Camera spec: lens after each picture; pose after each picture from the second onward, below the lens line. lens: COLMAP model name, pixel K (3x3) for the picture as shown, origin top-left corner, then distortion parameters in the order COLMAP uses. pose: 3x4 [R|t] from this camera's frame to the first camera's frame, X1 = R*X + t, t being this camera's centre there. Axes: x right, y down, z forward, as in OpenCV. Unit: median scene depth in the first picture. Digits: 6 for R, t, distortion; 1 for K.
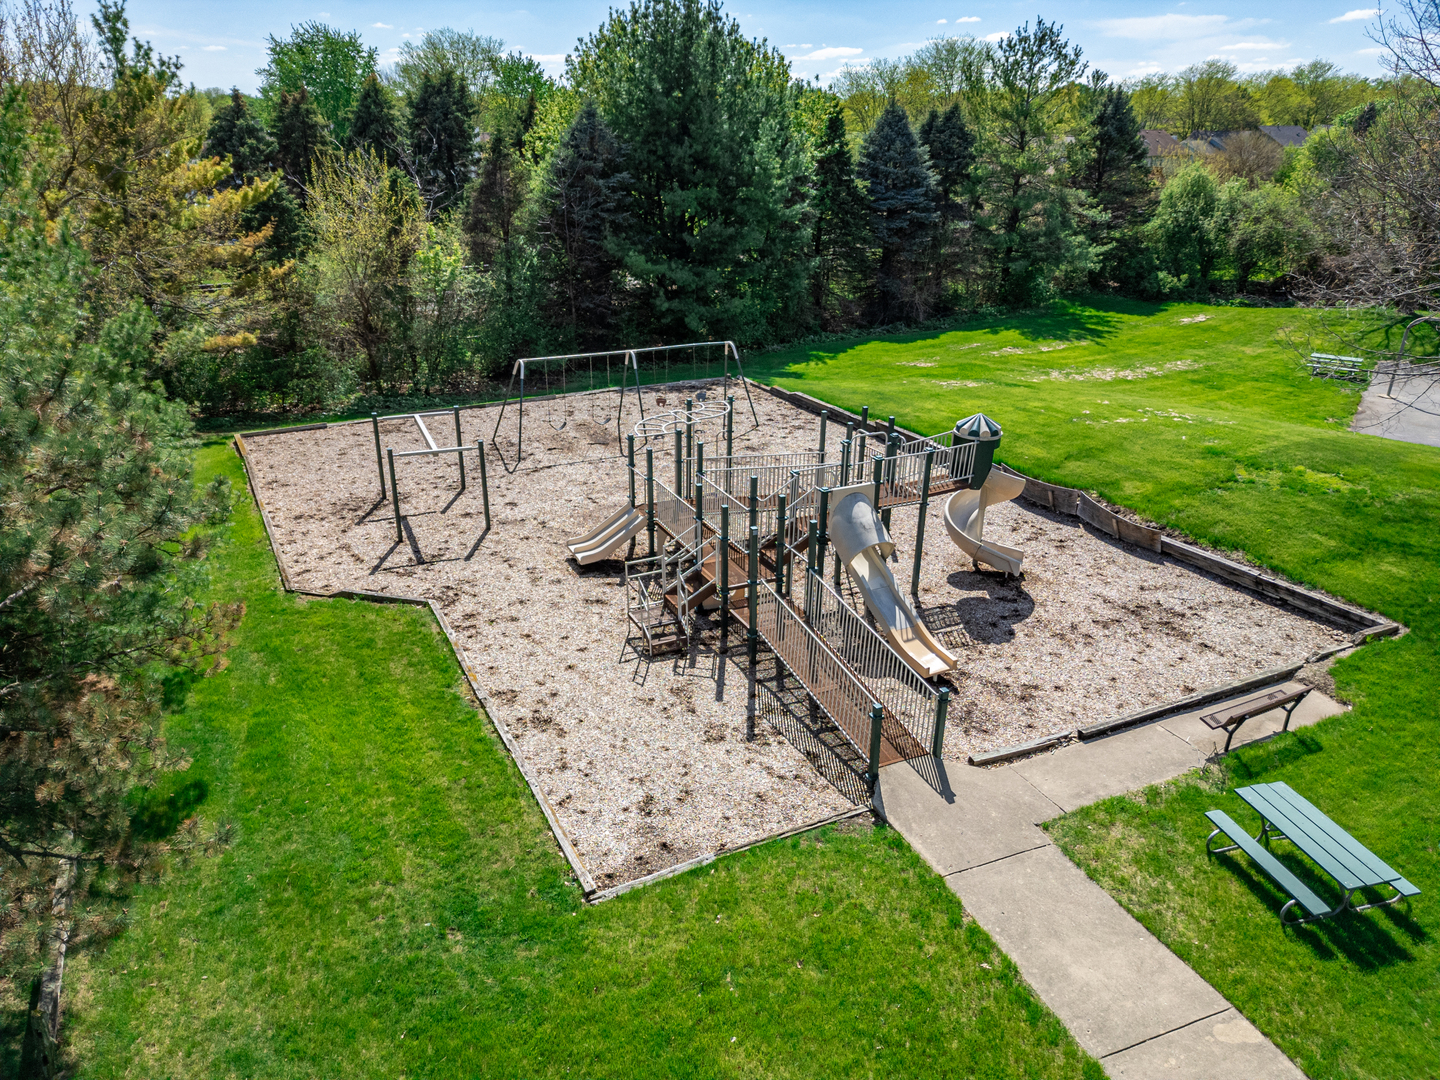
lens RADIAL K [[997.5, 0, 720.0], [0, 997.5, 540.0], [0, 0, 1]] dist [0.052353, -0.060519]
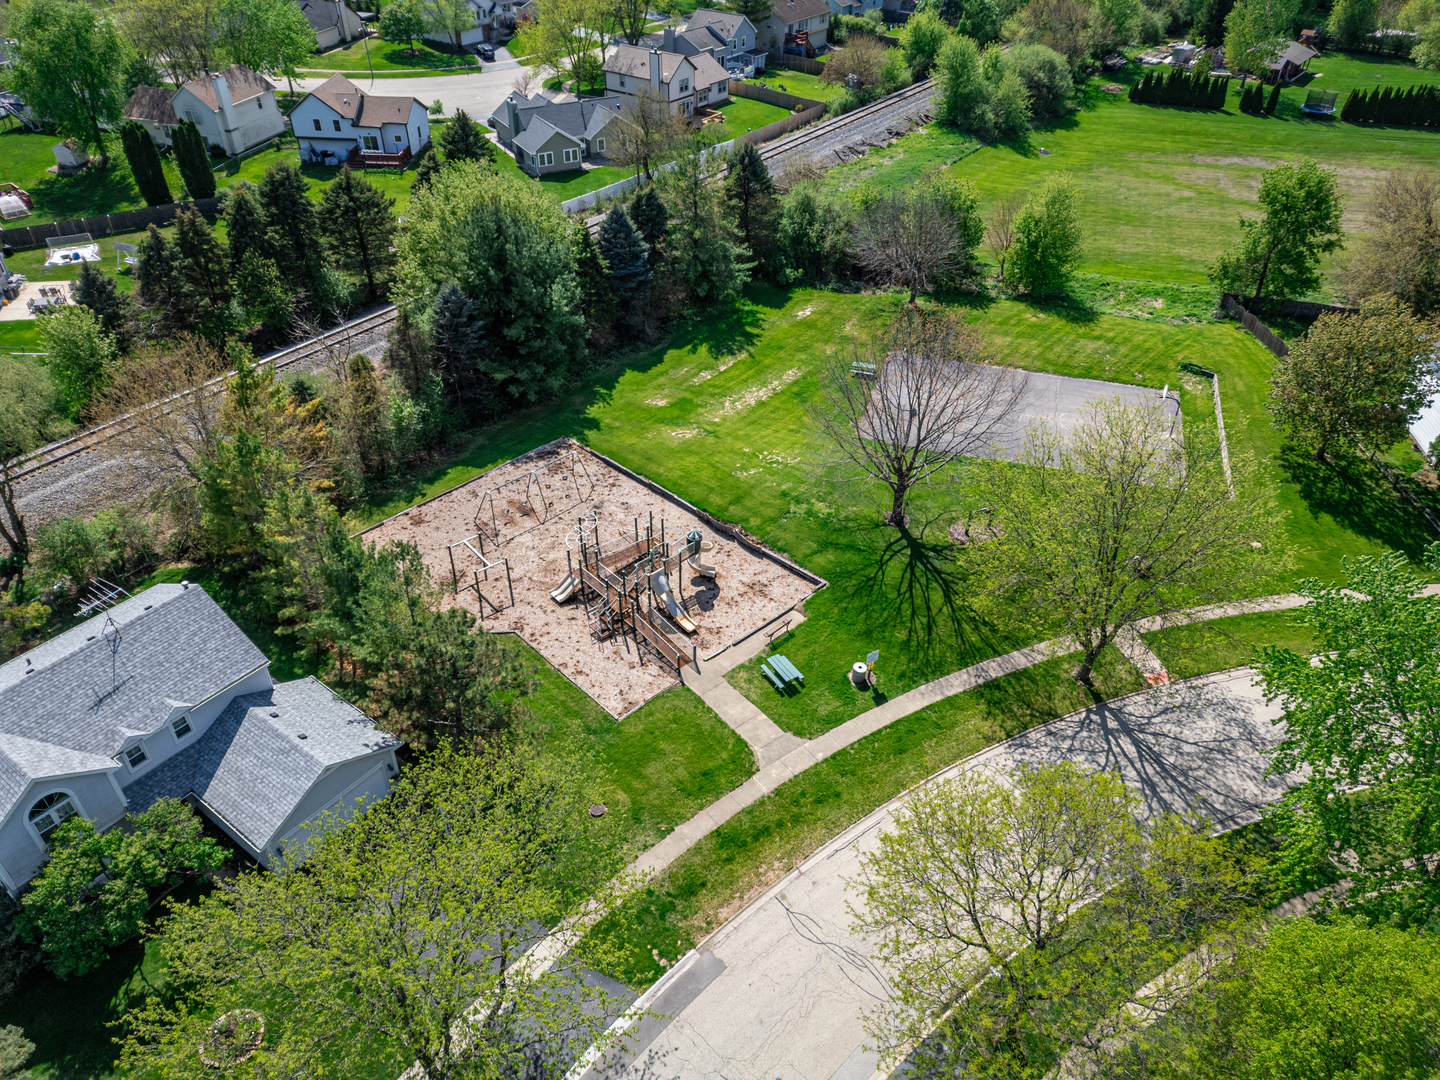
lens RADIAL K [[997.5, 0, 720.0], [0, 997.5, 540.0], [0, 0, 1]] dist [0.052353, -0.060519]
pose [[0.957378, -0.181742, 0.224494, -0.352369], [0.116889, 0.954524, 0.274264, -0.972552], [-0.264130, -0.236333, 0.935084, -1.890461]]
